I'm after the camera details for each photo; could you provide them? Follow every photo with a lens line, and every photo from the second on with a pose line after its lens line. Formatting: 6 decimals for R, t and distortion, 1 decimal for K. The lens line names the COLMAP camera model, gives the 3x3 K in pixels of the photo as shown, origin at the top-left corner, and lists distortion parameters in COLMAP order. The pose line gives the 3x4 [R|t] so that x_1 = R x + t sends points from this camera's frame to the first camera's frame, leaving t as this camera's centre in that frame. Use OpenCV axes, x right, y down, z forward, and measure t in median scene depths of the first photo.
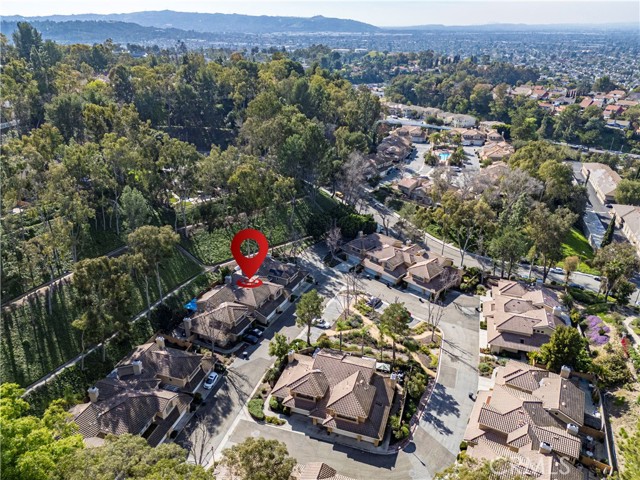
lens RADIAL K [[467.7, 0, 320.0], [0, 467.7, 240.0], [0, 0, 1]] dist [0.075028, -0.084324]
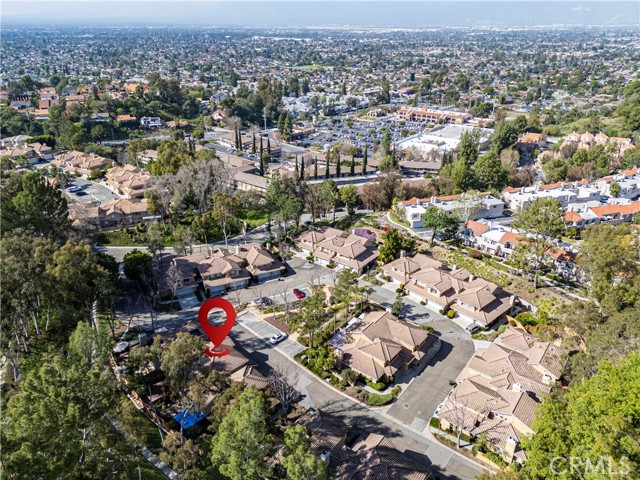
lens RADIAL K [[467.7, 0, 320.0], [0, 467.7, 240.0], [0, 0, 1]] dist [0.075028, -0.084324]
pose [[0.335348, -0.401893, 0.852070, -0.711149], [0.392277, 0.881875, 0.261564, -0.225734], [-0.856540, 0.246533, 0.453388, 0.394911]]
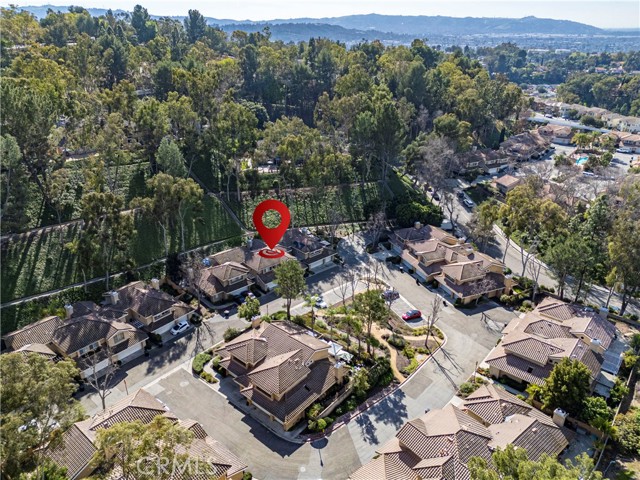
lens RADIAL K [[467.7, 0, 320.0], [0, 467.7, 240.0], [0, 0, 1]] dist [0.075028, -0.084324]
pose [[0.926382, 0.155578, -0.342945, 0.293441], [-0.157164, 0.987296, 0.023348, 0.031118], [0.342221, 0.032270, 0.939065, 0.111567]]
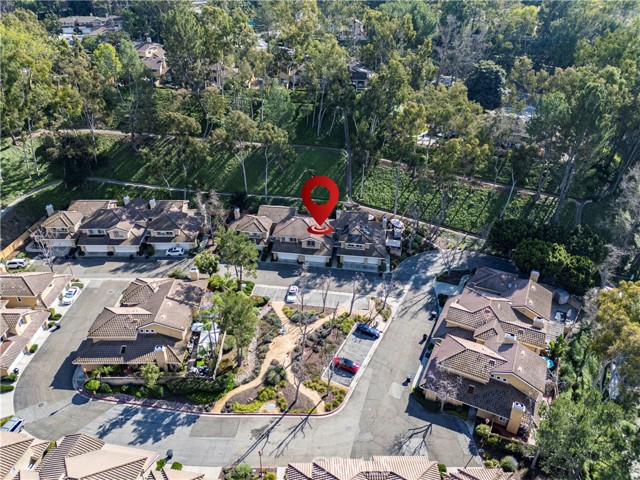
lens RADIAL K [[467.7, 0, 320.0], [0, 467.7, 240.0], [0, 0, 1]] dist [0.075028, -0.084324]
pose [[0.314210, 0.473775, -0.822684, 0.609228], [-0.402633, 0.851281, 0.336464, -0.184071], [0.859743, 0.225520, 0.458239, 0.620437]]
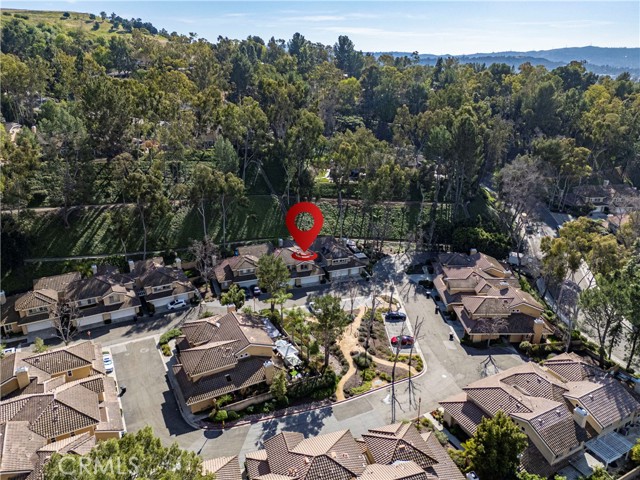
lens RADIAL K [[467.7, 0, 320.0], [0, 467.7, 240.0], [0, 0, 1]] dist [0.075028, -0.084324]
pose [[0.716003, 0.248036, -0.652547, 0.538799], [-0.291044, 0.955701, 0.043920, 0.009944], [0.634533, 0.158473, 0.756474, 0.289262]]
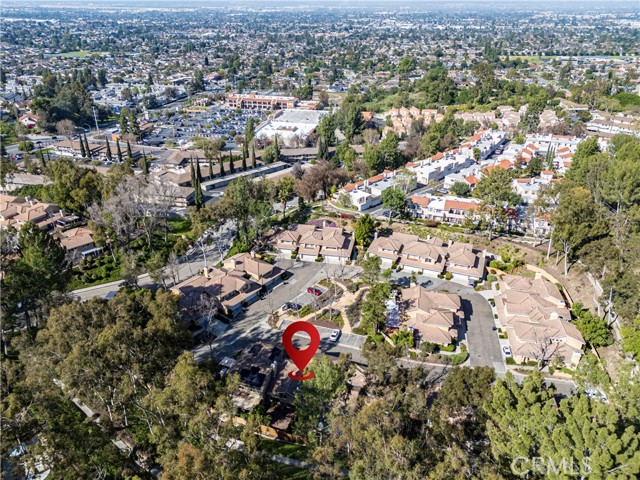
lens RADIAL K [[467.7, 0, 320.0], [0, 467.7, 240.0], [0, 0, 1]] dist [0.075028, -0.084324]
pose [[-0.125010, -0.453383, 0.882506, -0.792149], [0.402991, 0.789602, 0.462739, -0.471430], [-0.906626, 0.413489, 0.084001, 0.816014]]
